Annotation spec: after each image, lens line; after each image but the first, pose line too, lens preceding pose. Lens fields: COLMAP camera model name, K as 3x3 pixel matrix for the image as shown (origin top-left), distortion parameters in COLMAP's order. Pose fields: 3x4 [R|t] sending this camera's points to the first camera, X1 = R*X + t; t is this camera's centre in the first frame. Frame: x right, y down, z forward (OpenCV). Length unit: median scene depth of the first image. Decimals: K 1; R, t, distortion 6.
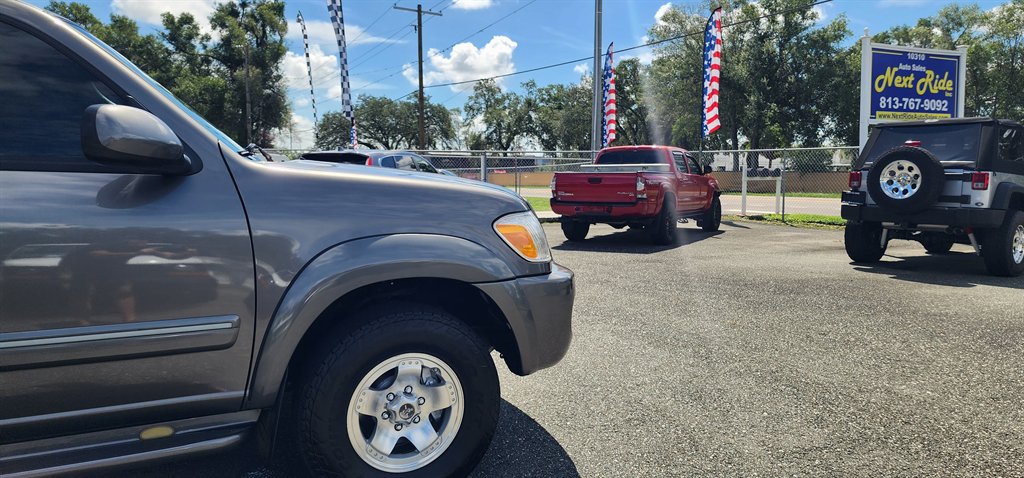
lens RADIAL K [[702.2, 0, 515.0], [0, 702.2, 242.8], [0, 0, 1]] dist [0.119114, -0.150716]
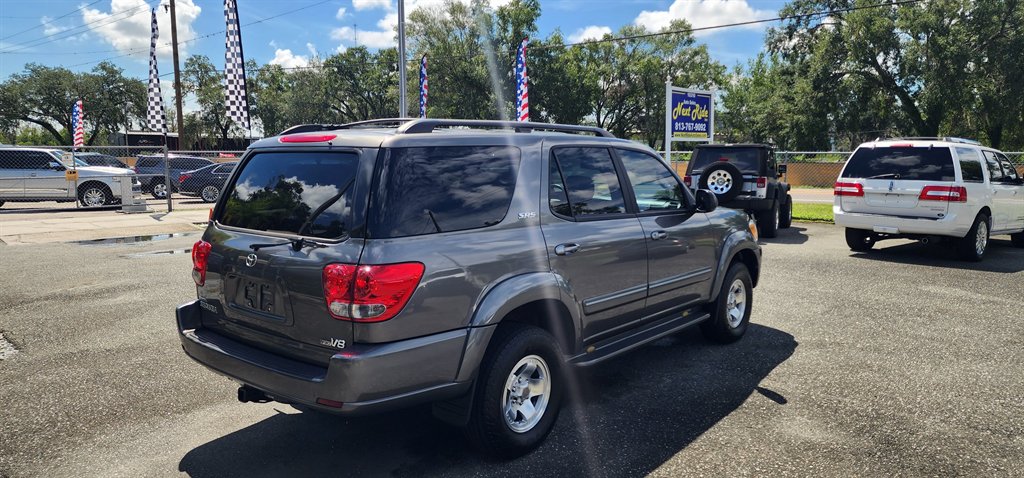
lens RADIAL K [[702.2, 0, 515.0], [0, 702.2, 242.8], [0, 0, 1]] dist [0.119114, -0.150716]
pose [[0.908976, -0.050868, 0.413734, -0.402469], [0.039560, 0.998574, 0.035858, -0.018405], [-0.414967, -0.016227, 0.909692, -0.199744]]
